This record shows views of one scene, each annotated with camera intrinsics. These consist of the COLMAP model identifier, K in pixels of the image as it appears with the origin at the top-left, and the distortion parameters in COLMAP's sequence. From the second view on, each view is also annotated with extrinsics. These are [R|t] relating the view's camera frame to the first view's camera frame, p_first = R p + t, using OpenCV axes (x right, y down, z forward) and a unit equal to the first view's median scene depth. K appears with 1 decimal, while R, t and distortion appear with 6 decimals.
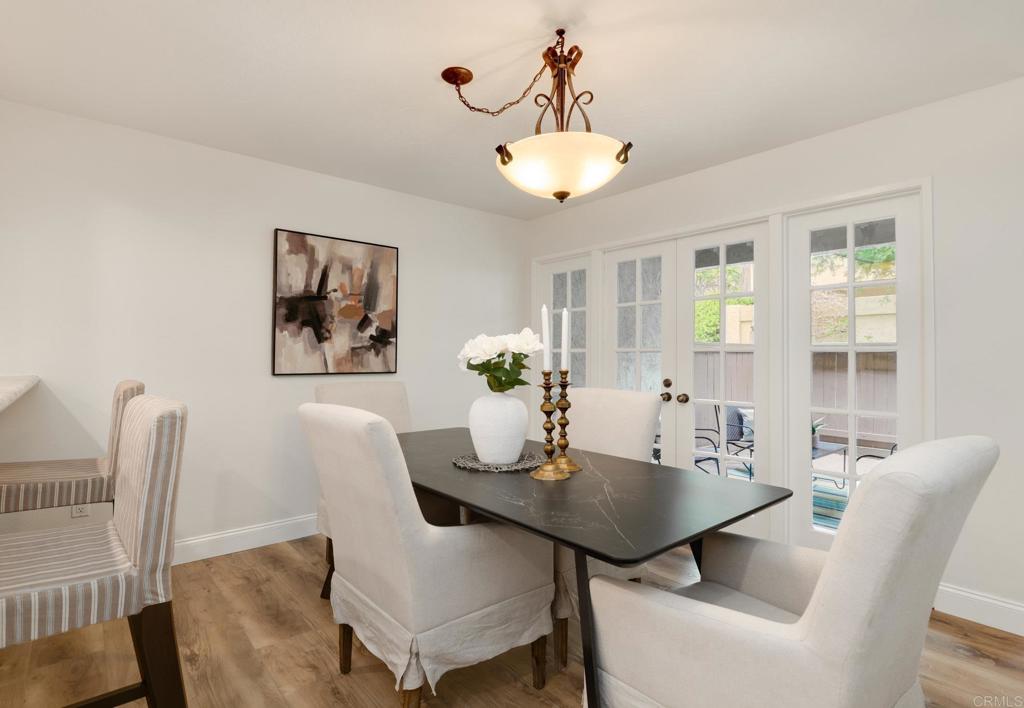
lens RADIAL K [[480.0, 0, 512.0], [0, 480.0, 354.0], [0, 0, 1]] dist [0.001267, -0.000072]
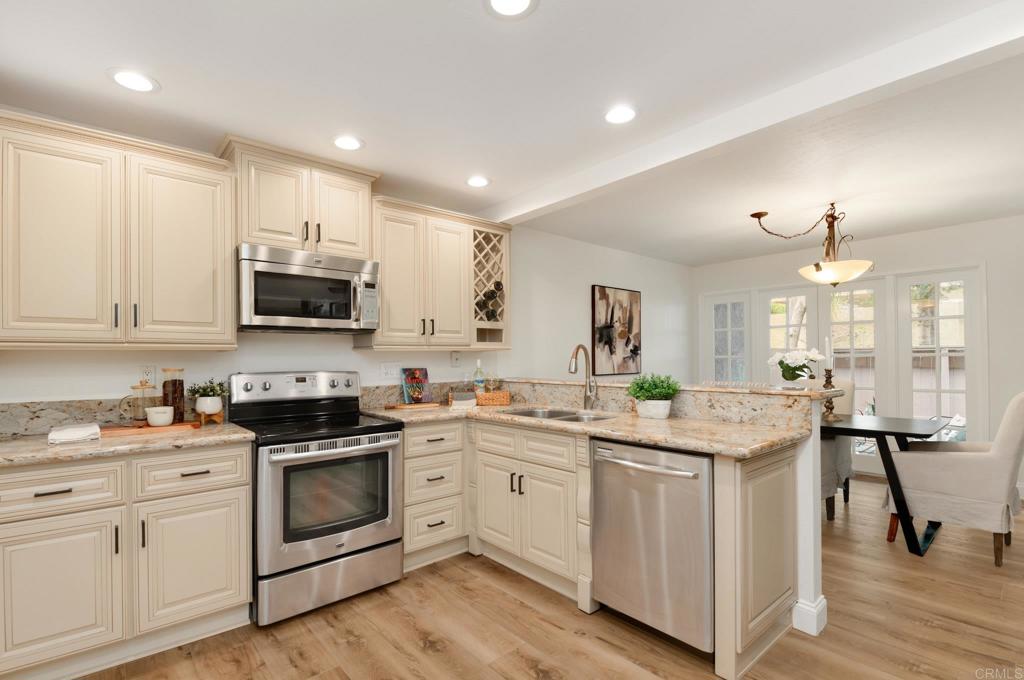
lens RADIAL K [[478.8, 0, 512.6], [0, 478.8, 356.1], [0, 0, 1]] dist [-0.000701, 0.000172]
pose [[0.998632, -0.009796, 0.051358, -0.806575], [0.009932, 0.999948, -0.002405, -0.018350], [-0.051331, 0.002912, 0.998677, -0.566547]]
